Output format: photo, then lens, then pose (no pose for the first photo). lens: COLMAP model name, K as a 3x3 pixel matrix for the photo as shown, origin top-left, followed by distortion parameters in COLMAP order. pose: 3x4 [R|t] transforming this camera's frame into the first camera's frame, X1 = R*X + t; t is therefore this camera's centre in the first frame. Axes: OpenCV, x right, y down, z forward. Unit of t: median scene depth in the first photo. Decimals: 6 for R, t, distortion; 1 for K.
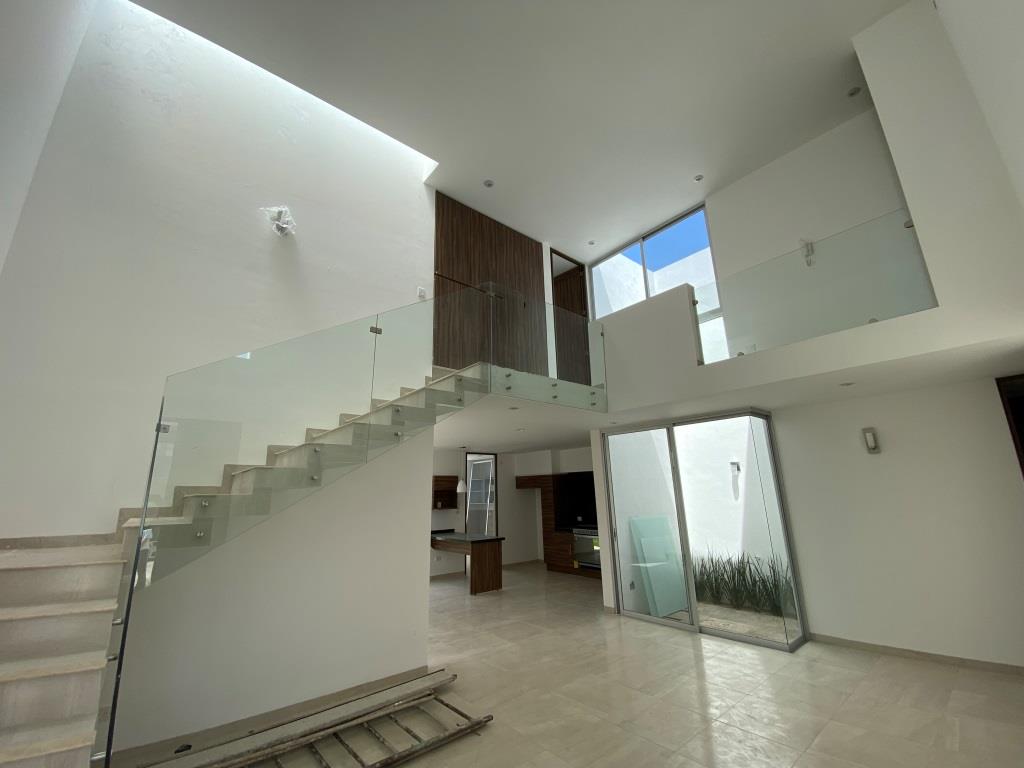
lens RADIAL K [[419.3, 0, 513.9], [0, 419.3, 370.3], [0, 0, 1]] dist [0.015932, -0.017897]
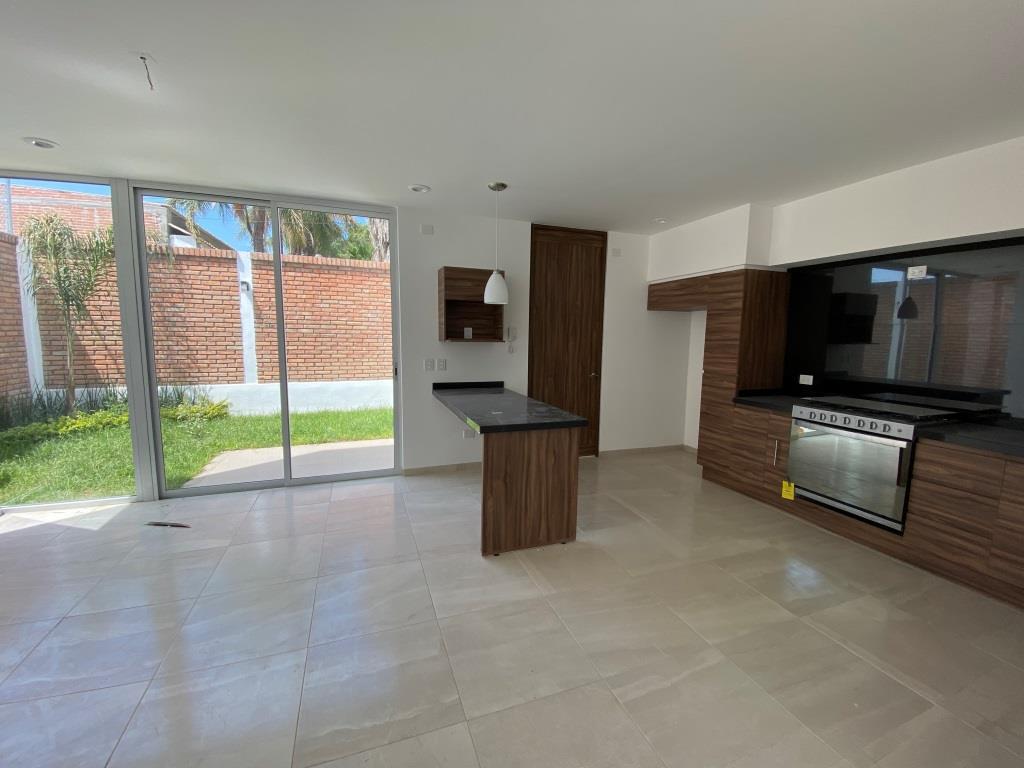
lens RADIAL K [[415.6, 0, 510.0], [0, 415.6, 383.3], [0, 0, 1]] dist [0.018132, -0.019405]
pose [[0.938994, 0.073501, -0.335988, 0.029756], [0.061491, 0.925280, 0.374267, 0.217048], [0.338392, -0.372095, 0.864313, 0.637720]]
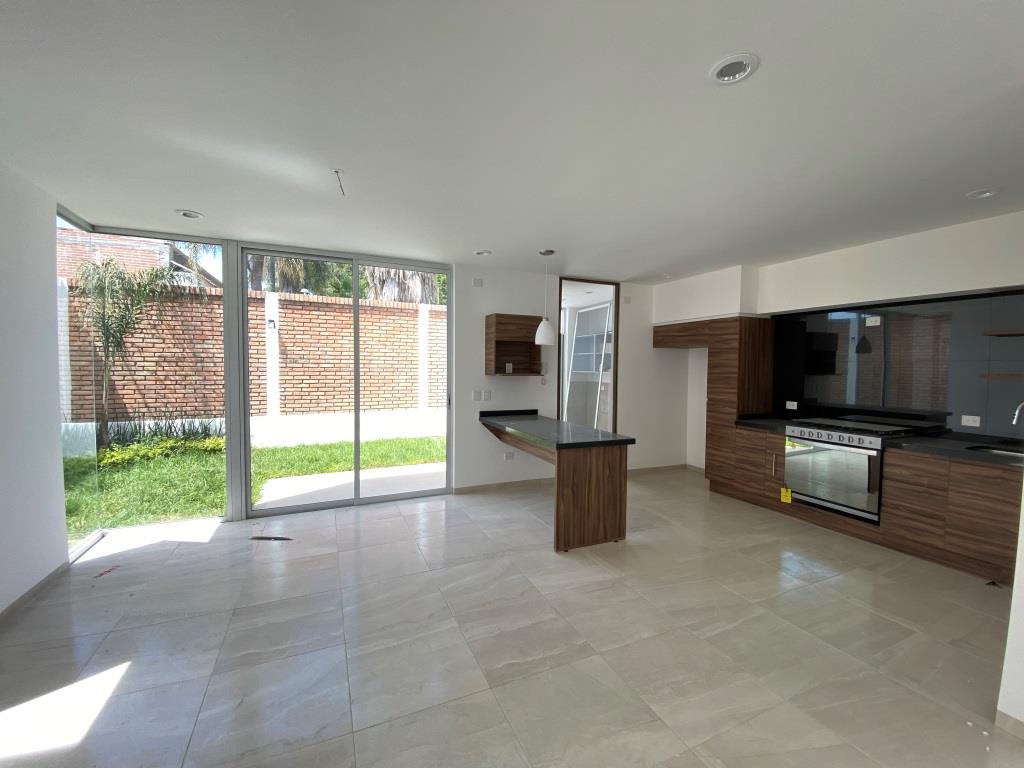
lens RADIAL K [[416.9, 0, 508.9], [0, 416.9, 381.6], [0, 0, 1]] dist [0.021195, -0.020388]
pose [[0.959651, 0.040272, -0.278295, -0.027609], [0.048449, 0.951210, 0.304716, 0.184778], [0.276988, -0.305904, 0.910879, 0.537433]]
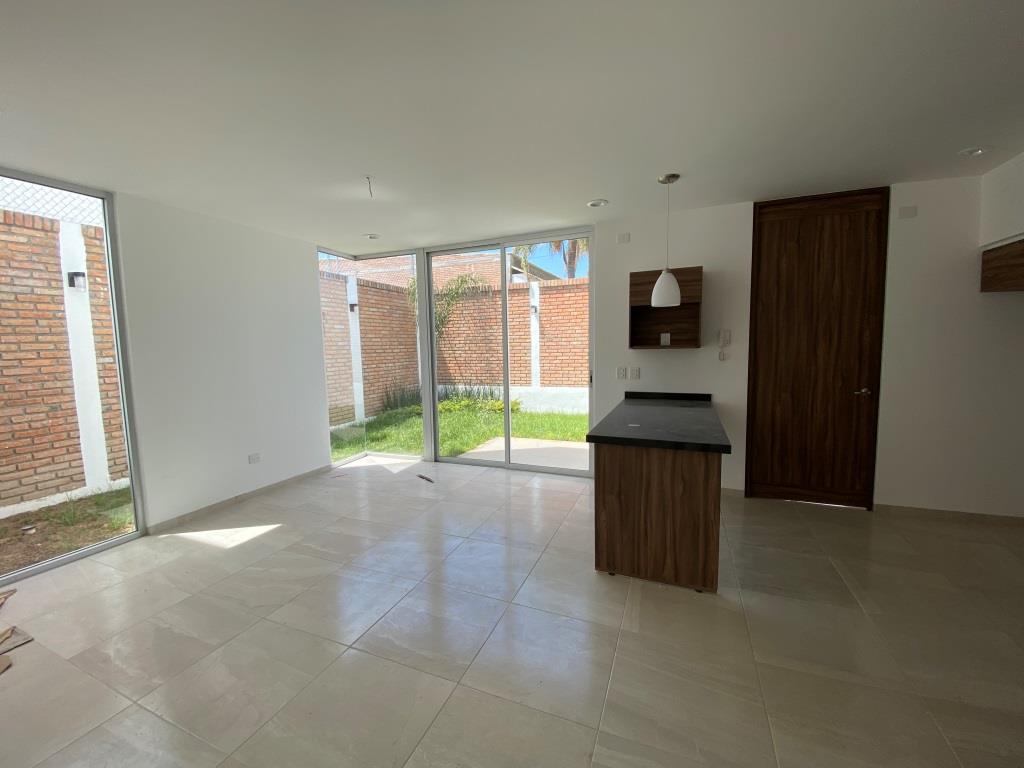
lens RADIAL K [[408.4, 0, 512.0], [0, 408.4, 384.0], [0, 0, 1]] dist [0.032517, -0.026880]
pose [[0.461652, 0.094016, -0.882065, 0.140763], [0.254001, 0.938721, 0.232993, 0.241242], [0.849918, -0.331607, 0.409483, 0.725492]]
